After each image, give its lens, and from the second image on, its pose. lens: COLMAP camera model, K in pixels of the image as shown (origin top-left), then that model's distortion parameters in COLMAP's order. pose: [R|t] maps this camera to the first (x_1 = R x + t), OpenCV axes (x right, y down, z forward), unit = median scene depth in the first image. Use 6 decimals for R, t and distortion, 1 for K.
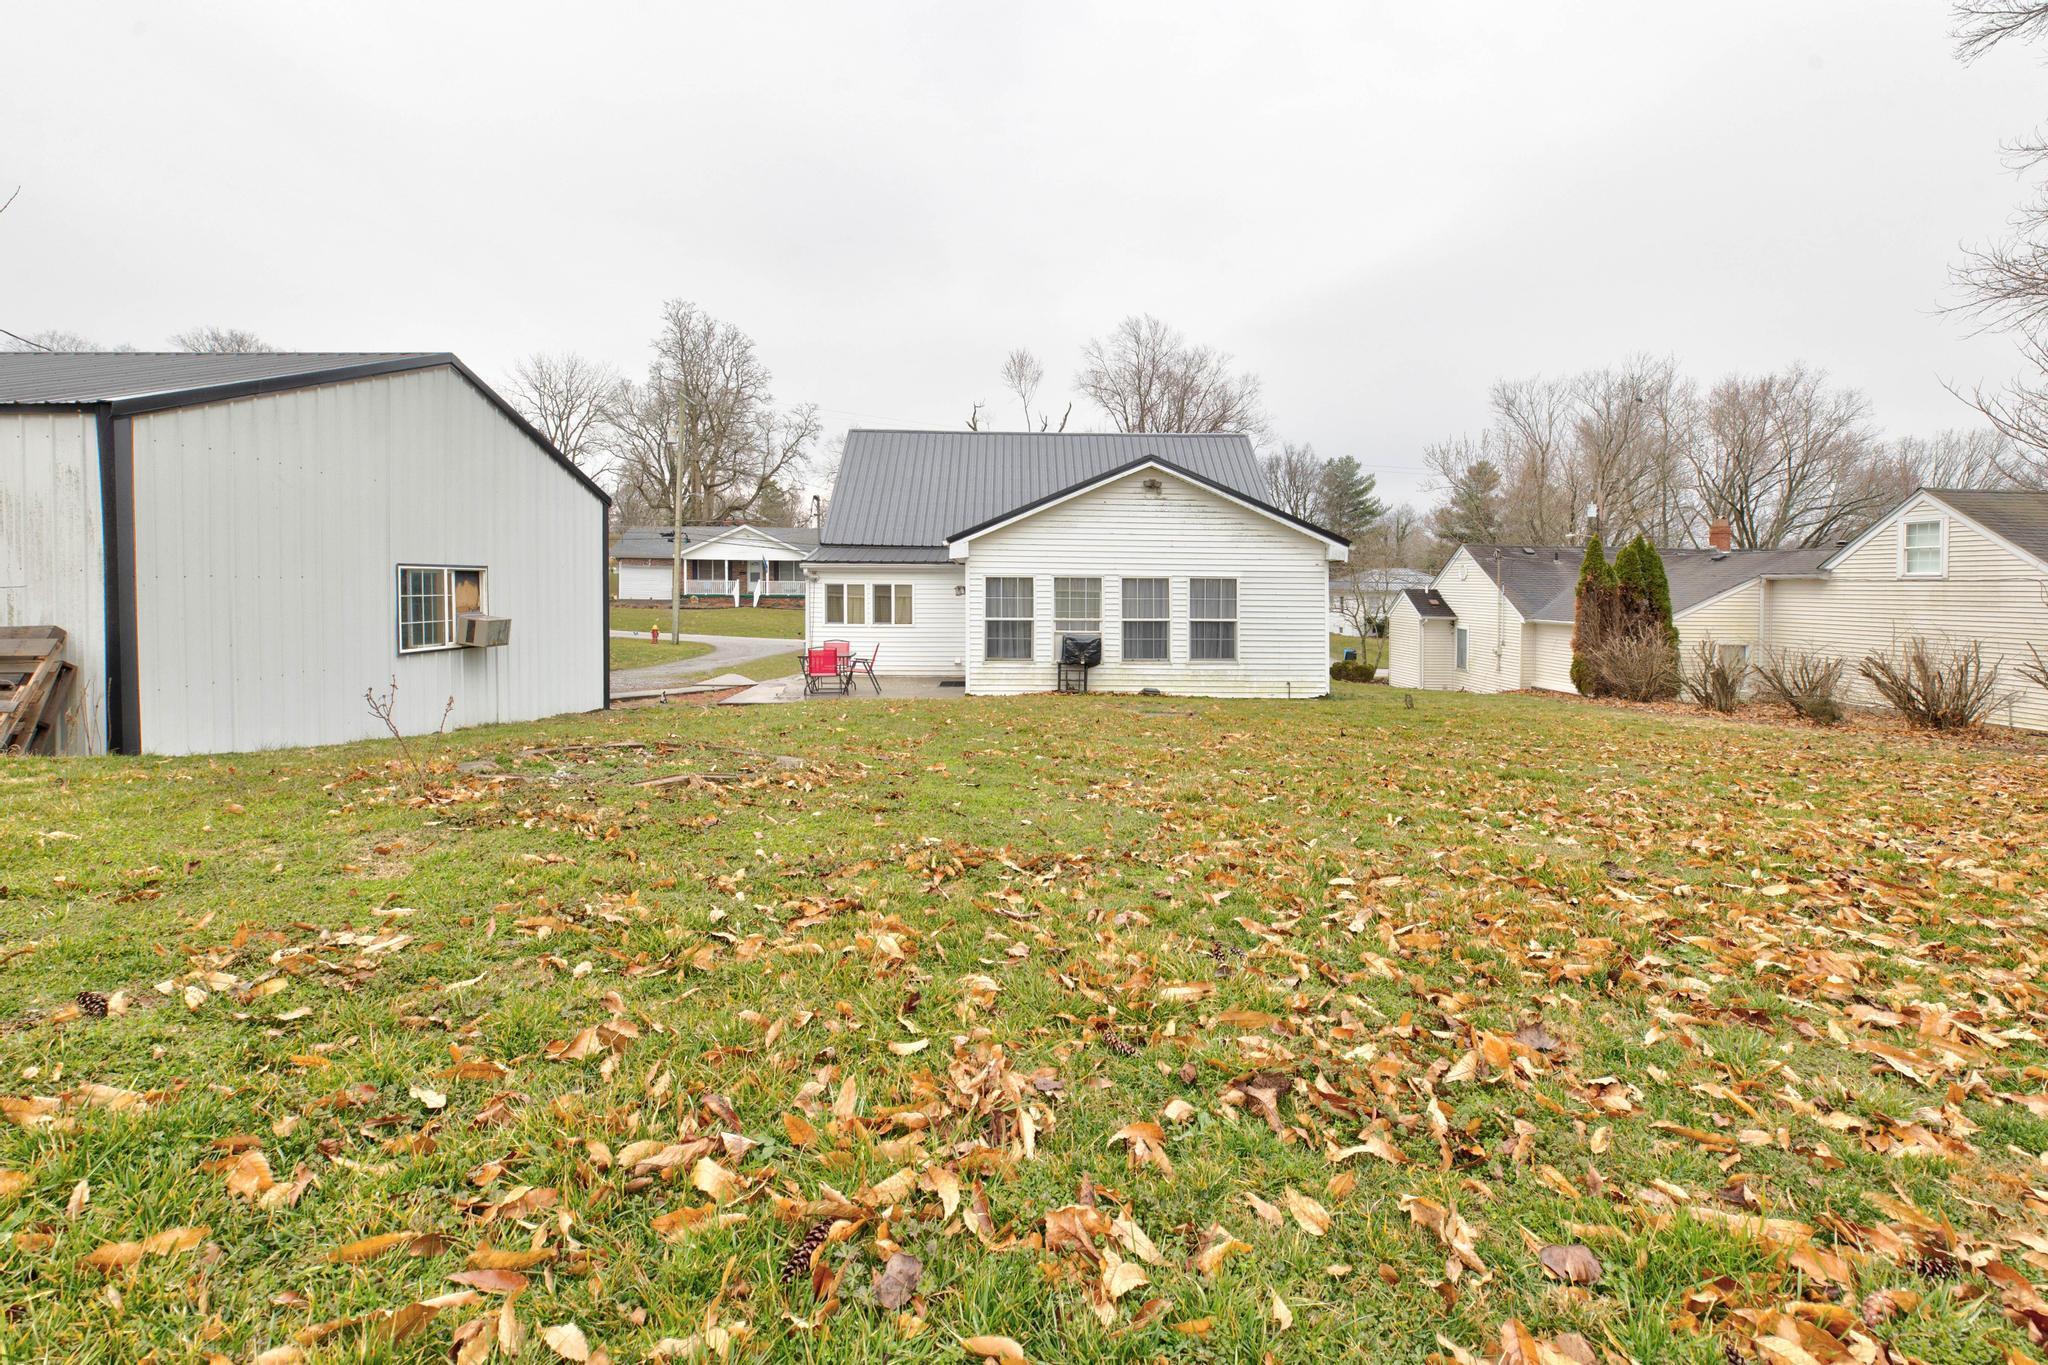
lens RADIAL K [[952.5, 0, 1025.5], [0, 952.5, 618.6], [0, 0, 1]] dist [-0.000714, -0.000077]
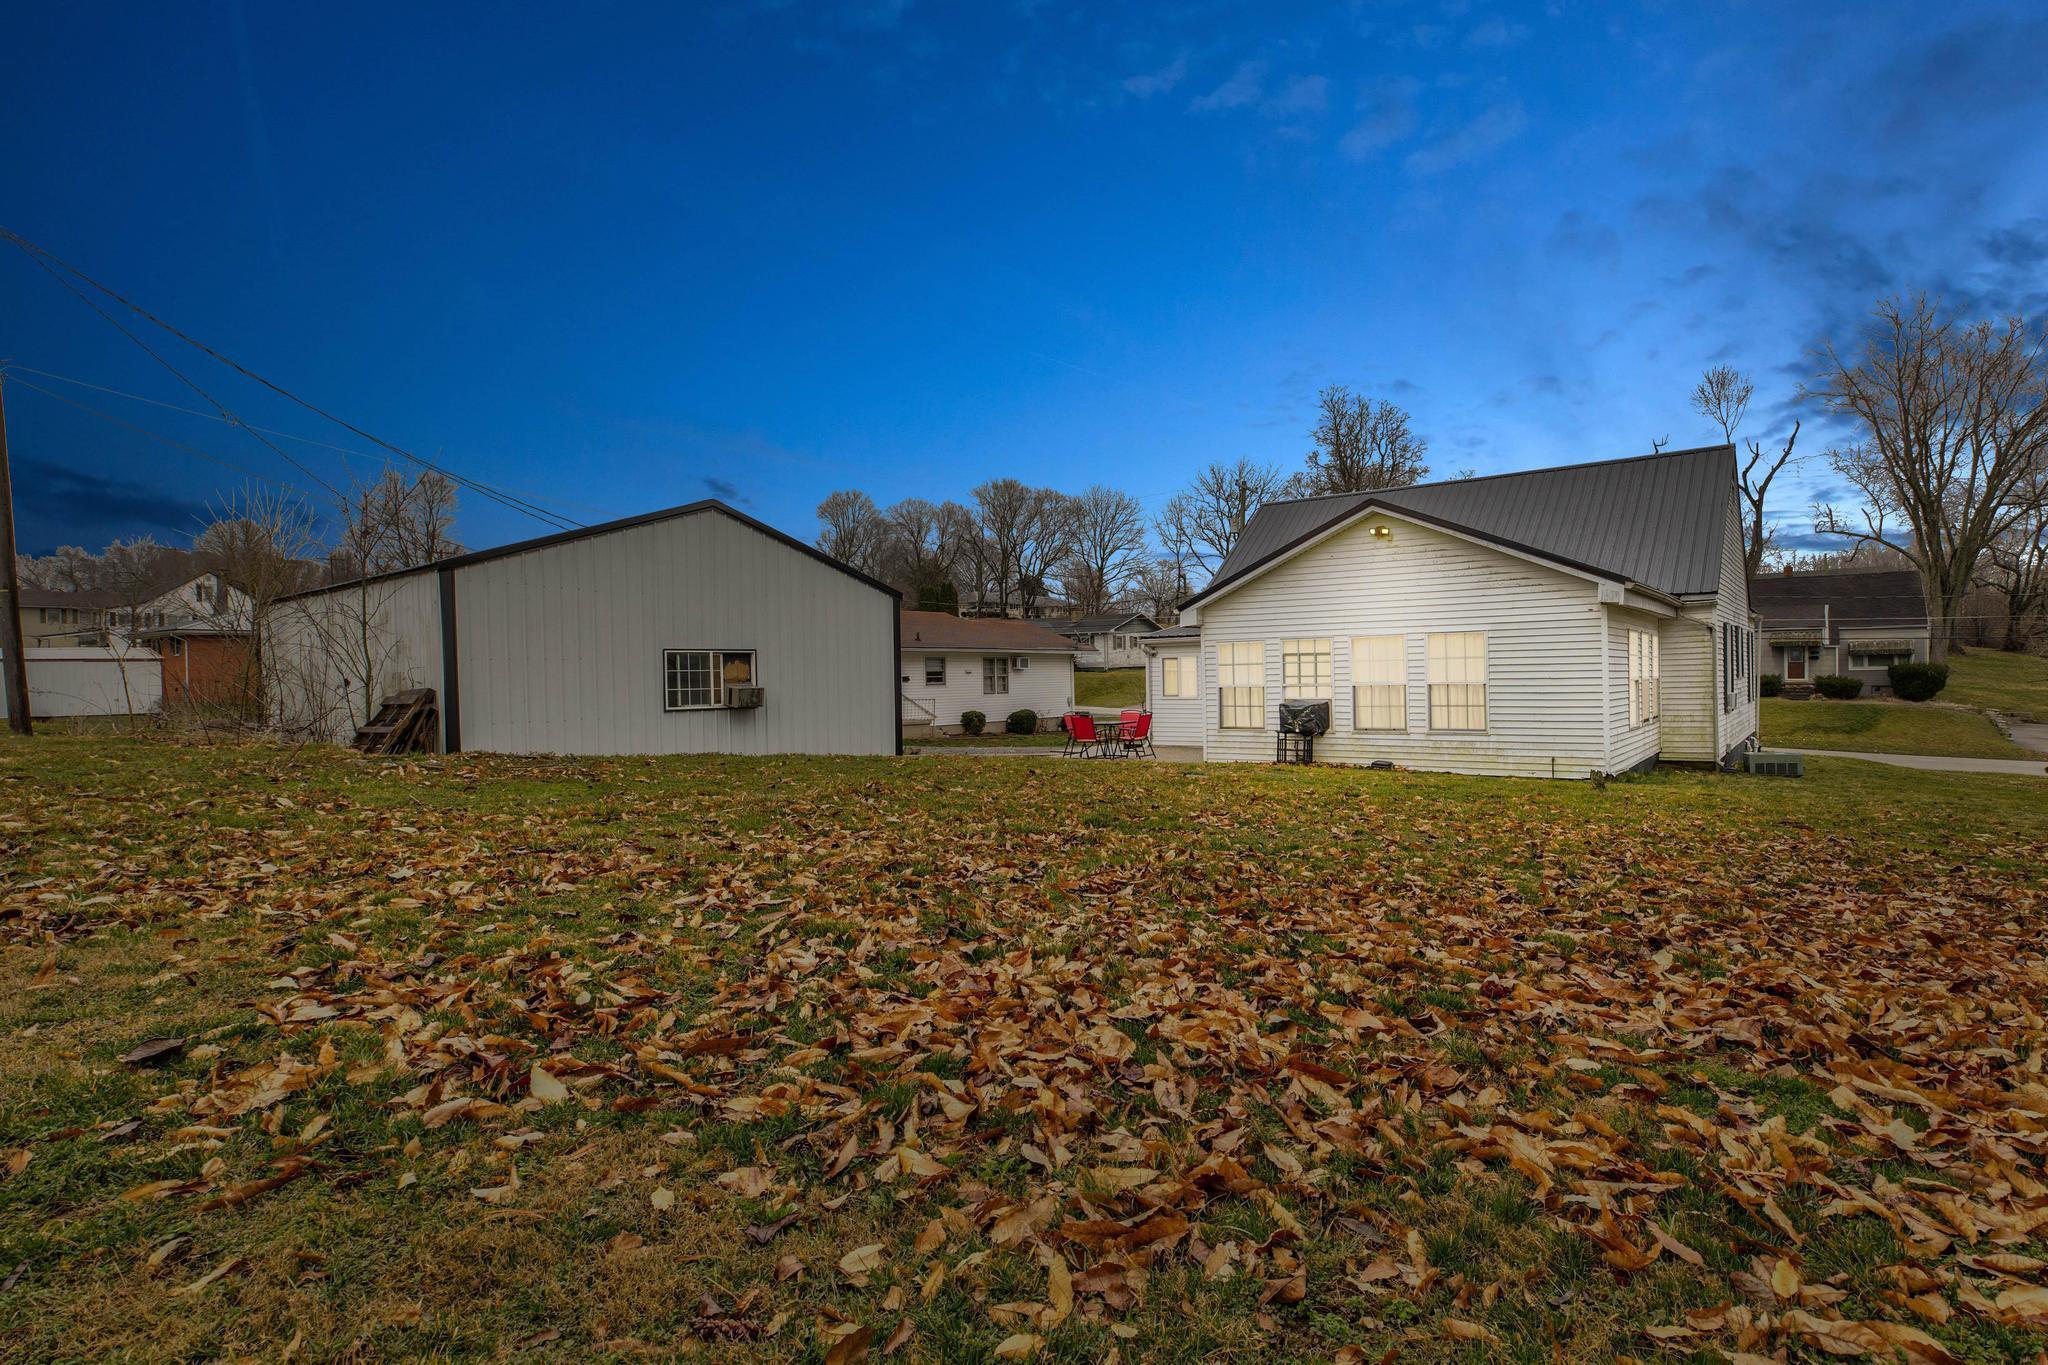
lens RADIAL K [[975.1, 0, 1109.0], [0, 975.1, 743.9], [0, 0, 1]] dist [0.003526, 0.000332]
pose [[0.803261, 0.018663, -0.595335, 0.469290], [0.005663, 0.999225, 0.038964, 0.019826], [0.595600, -0.034670, 0.802533, 0.111444]]
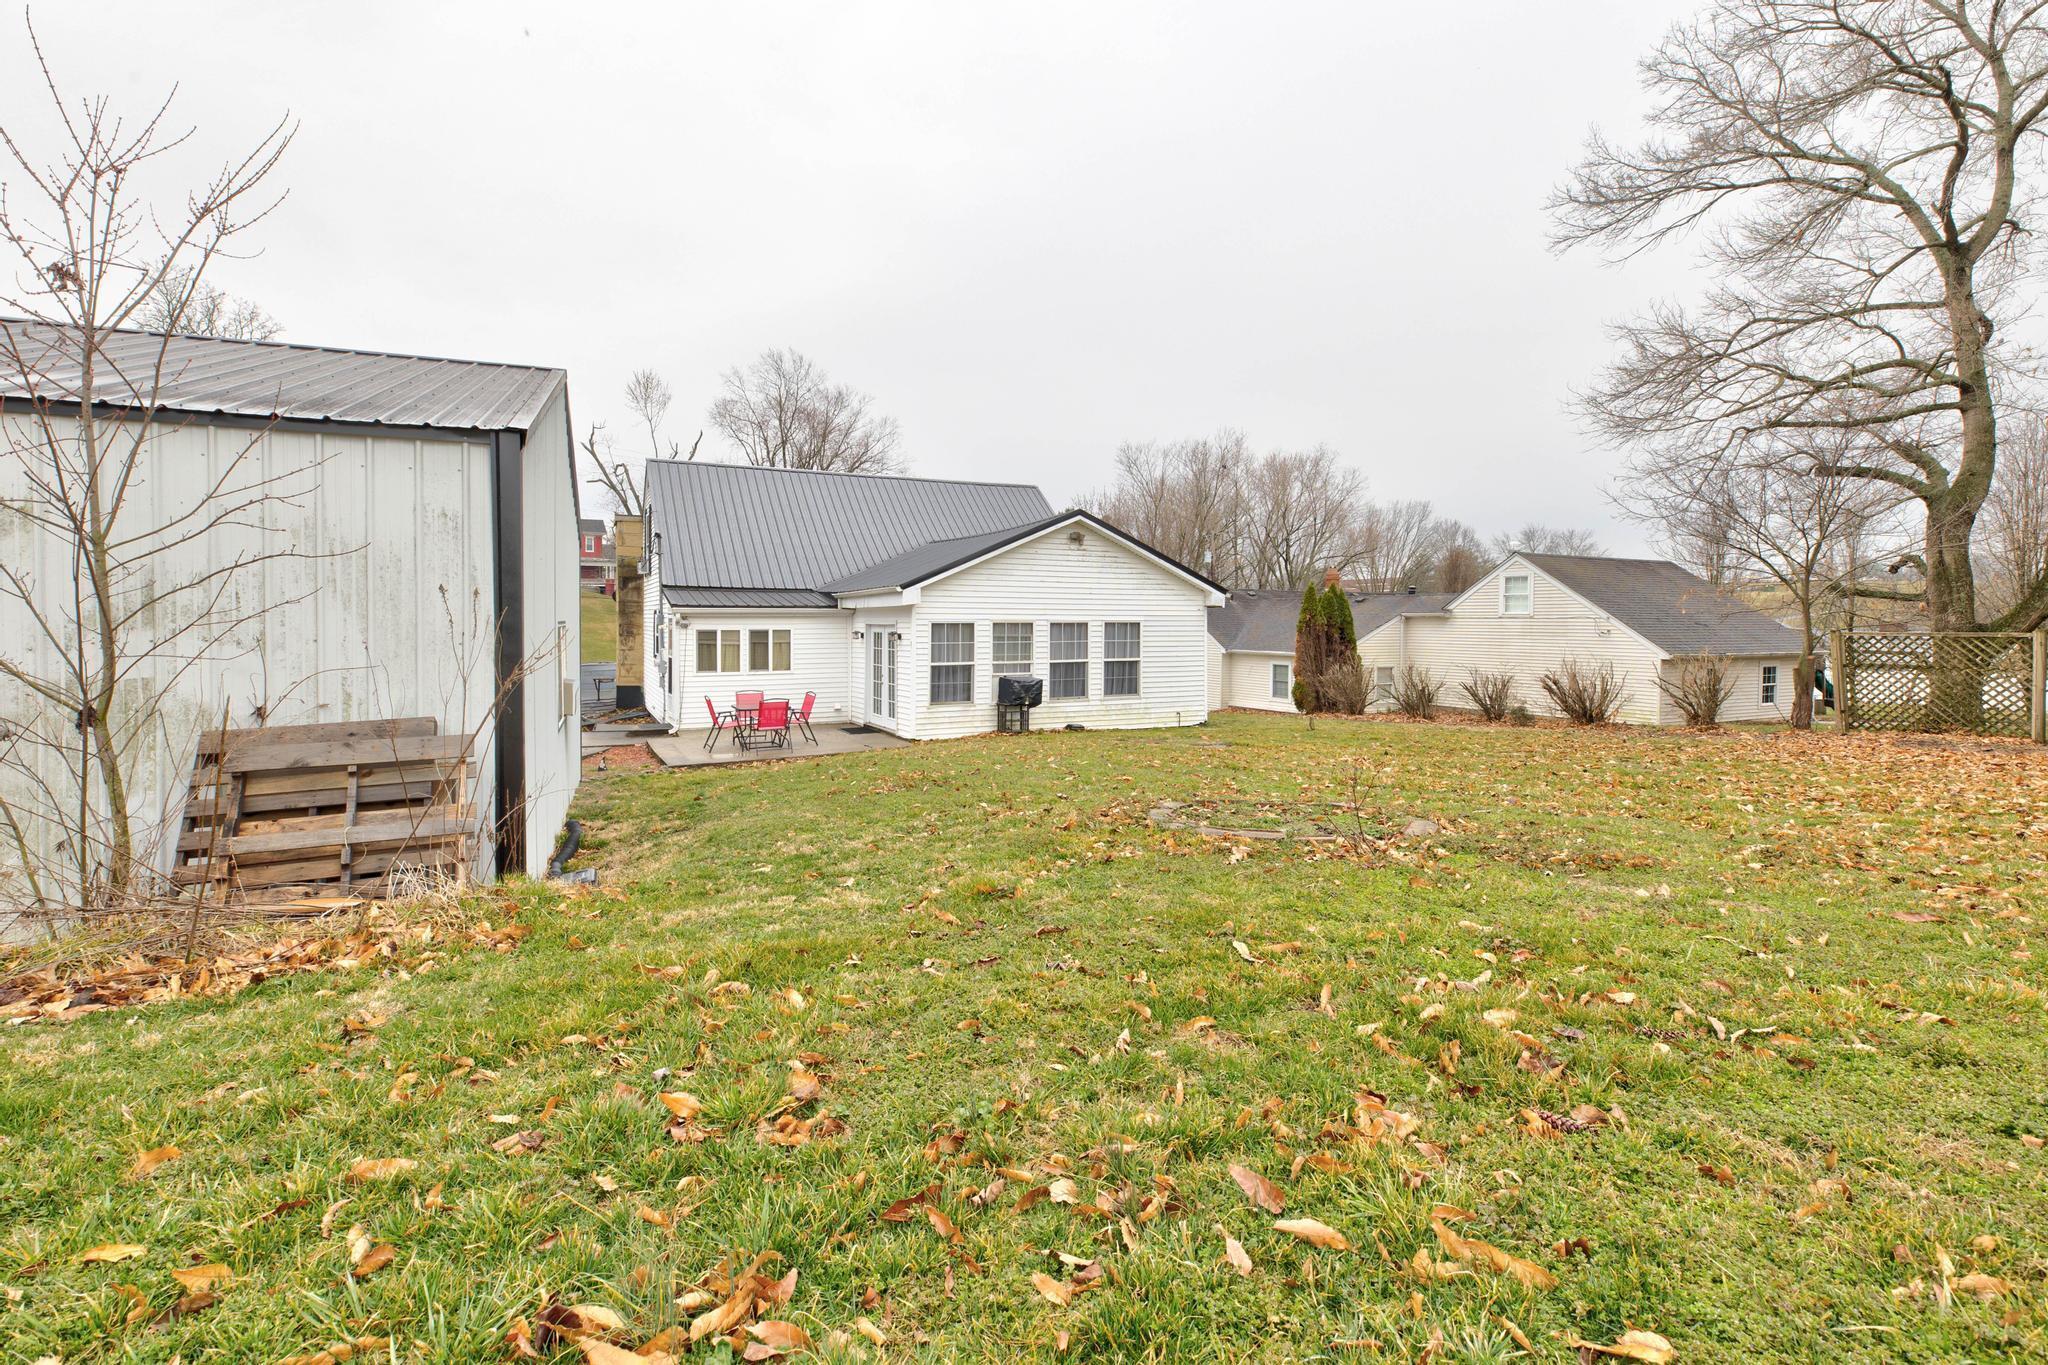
lens RADIAL K [[942.8, 0, 1018.8], [0, 942.8, 652.0], [0, 0, 1]] dist [0.000049, 0.000130]
pose [[0.910485, -0.021811, 0.412967, -0.367135], [0.021771, 0.999751, 0.004803, -0.015271], [-0.412969, 0.004618, 0.910733, 0.047681]]
